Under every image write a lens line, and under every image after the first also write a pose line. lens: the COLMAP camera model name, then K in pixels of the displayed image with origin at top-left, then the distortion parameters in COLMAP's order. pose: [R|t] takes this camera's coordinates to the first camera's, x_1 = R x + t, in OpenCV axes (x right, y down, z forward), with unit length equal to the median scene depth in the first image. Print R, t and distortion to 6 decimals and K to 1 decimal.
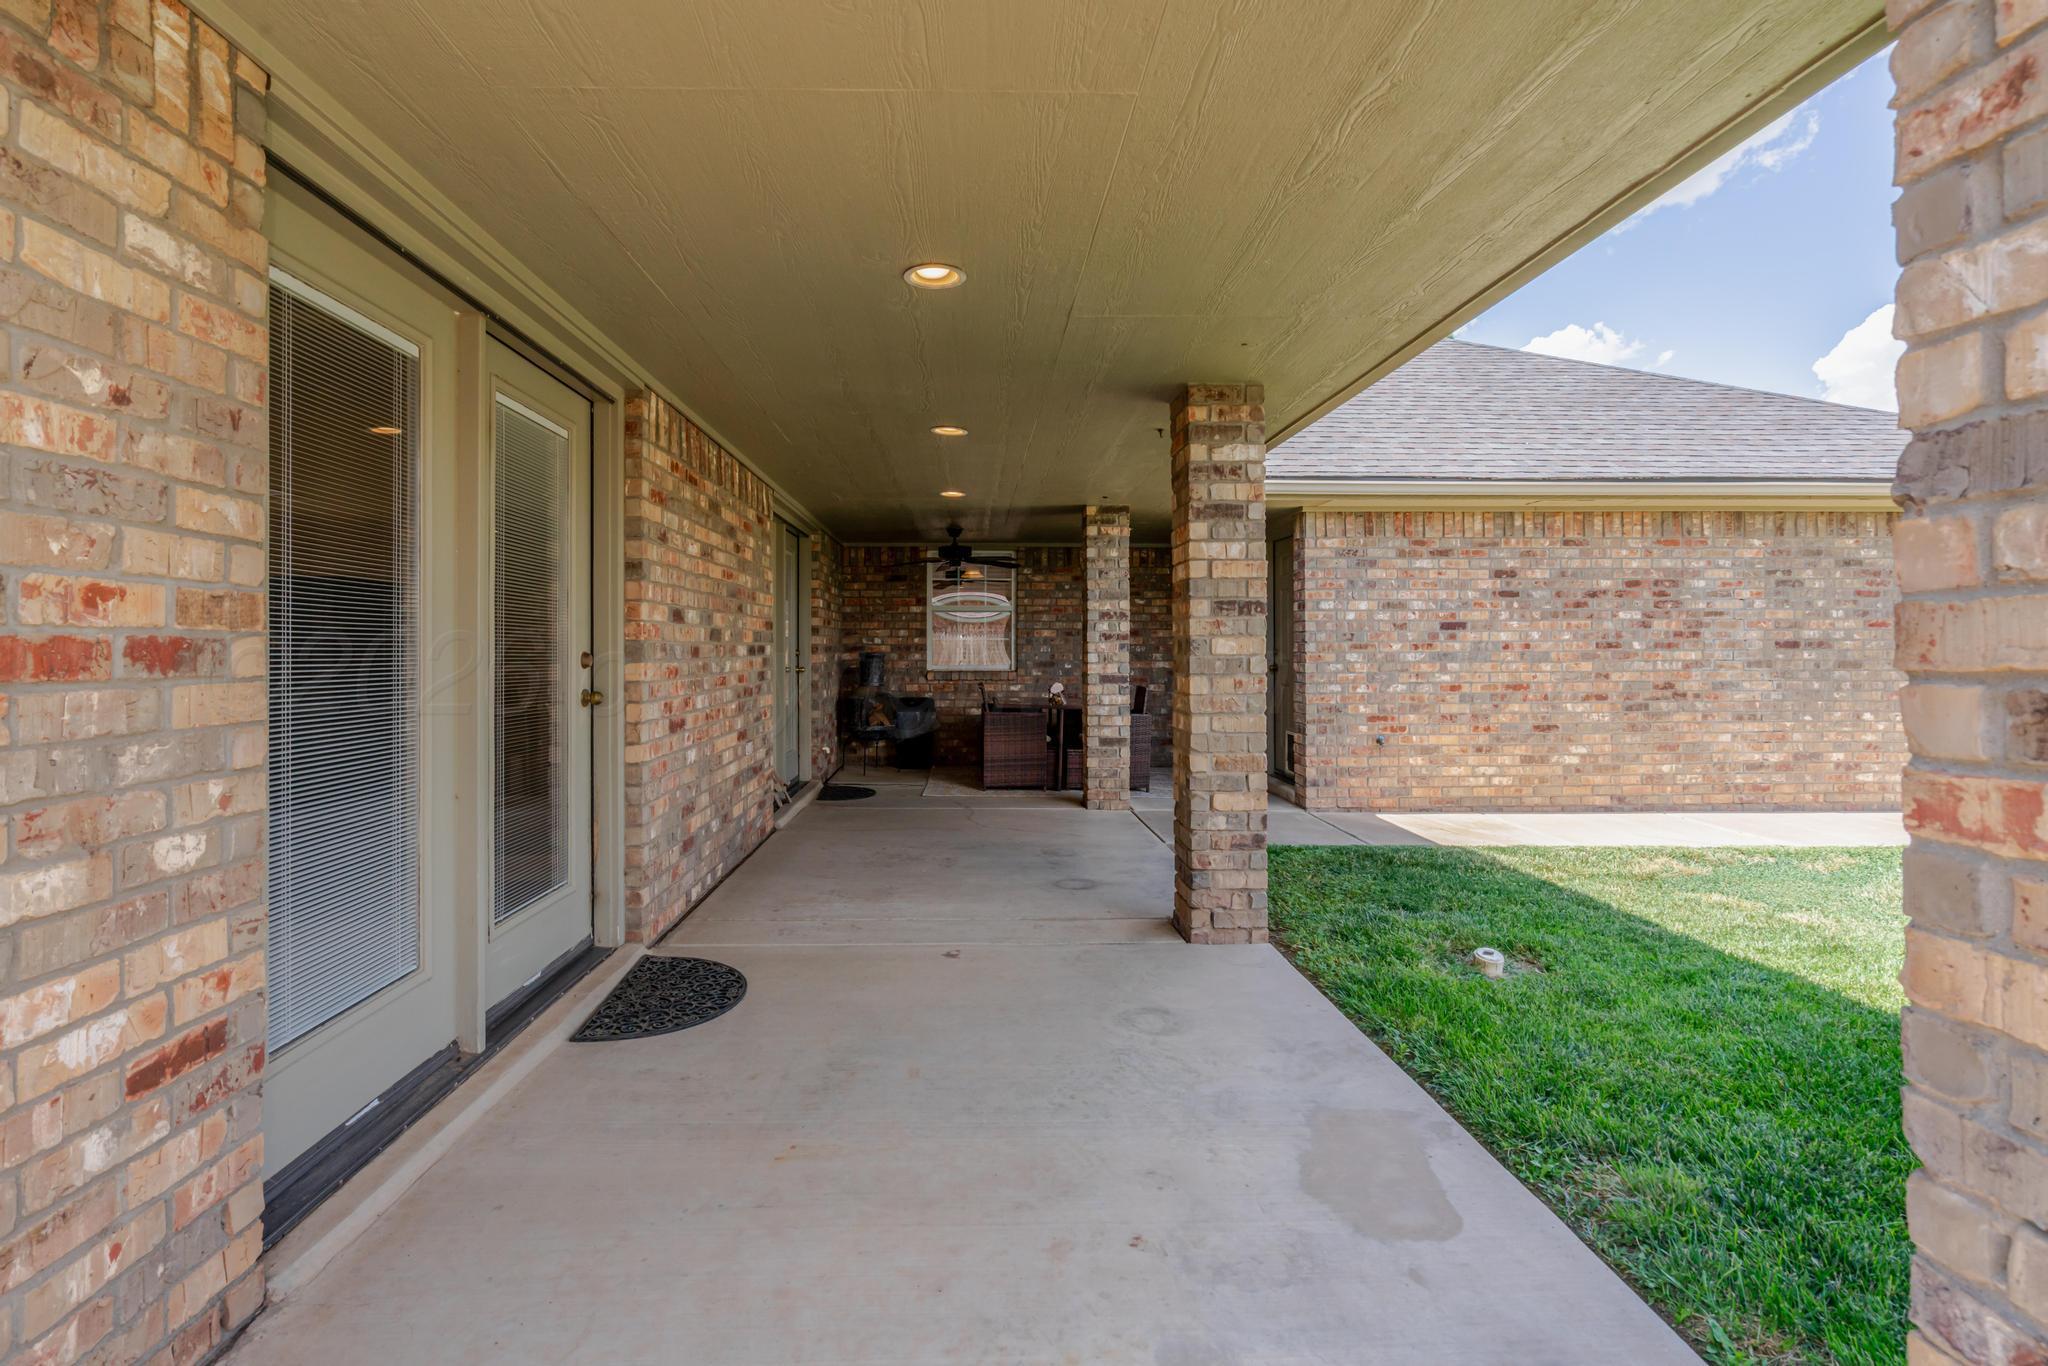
lens RADIAL K [[928.6, 0, 1025.8], [0, 928.6, 681.5], [0, 0, 1]] dist [-0.000638, 0.000599]
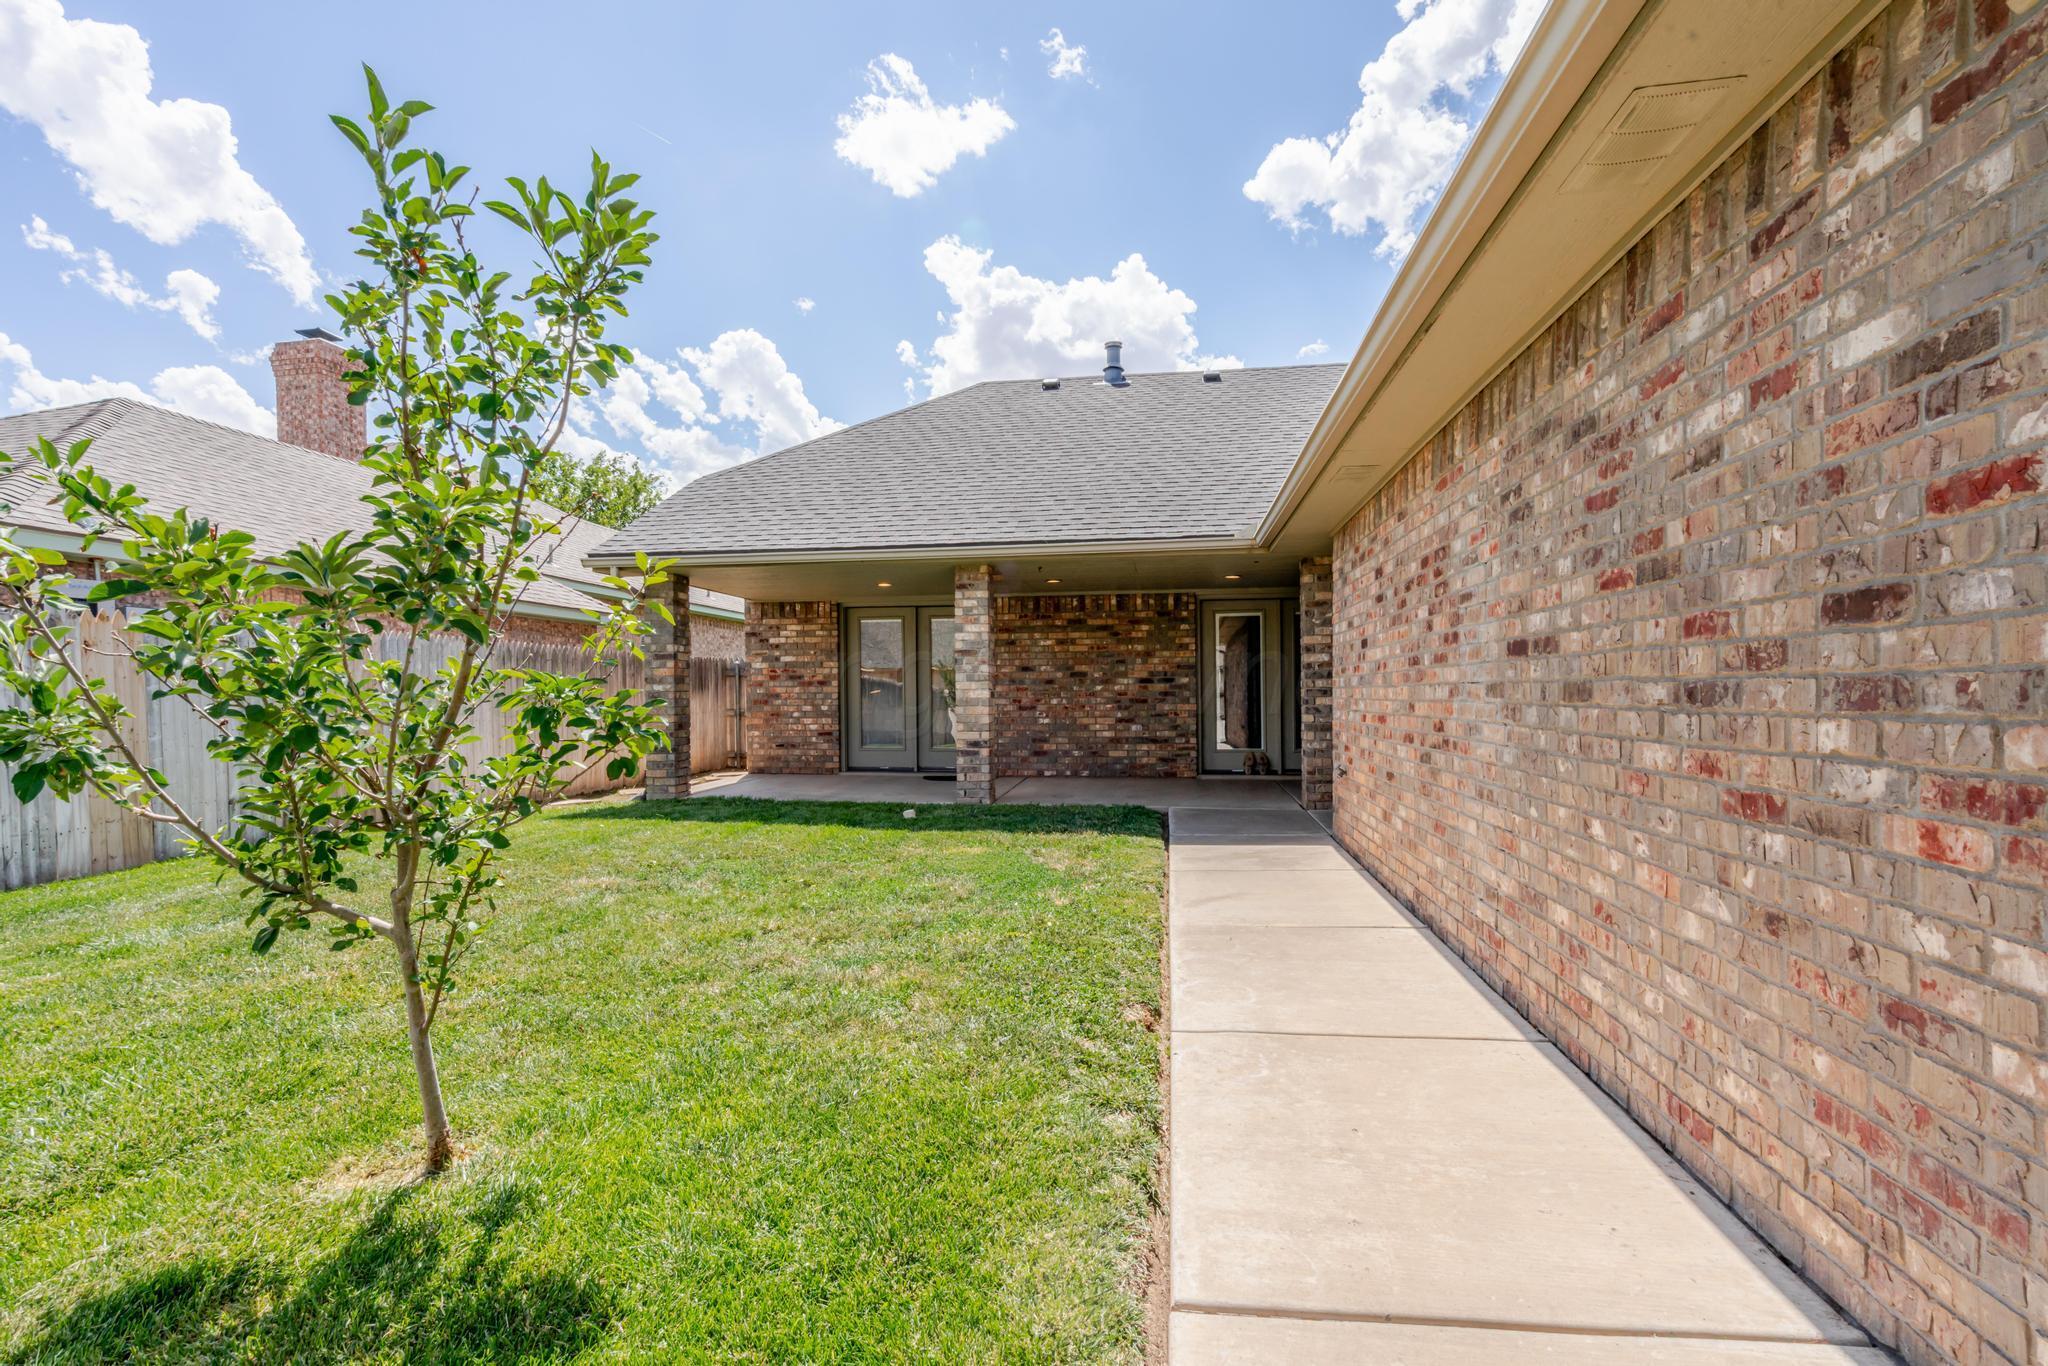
lens RADIAL K [[928.6, 0, 1025.8], [0, 928.6, 681.5], [0, 0, 1]] dist [-0.000638, 0.000599]
pose [[-0.203650, 0.011284, -0.978979, 6.464667], [-0.007465, 0.999887, 0.013078, -0.156568], [0.979015, 0.009971, -0.203543, 4.275257]]
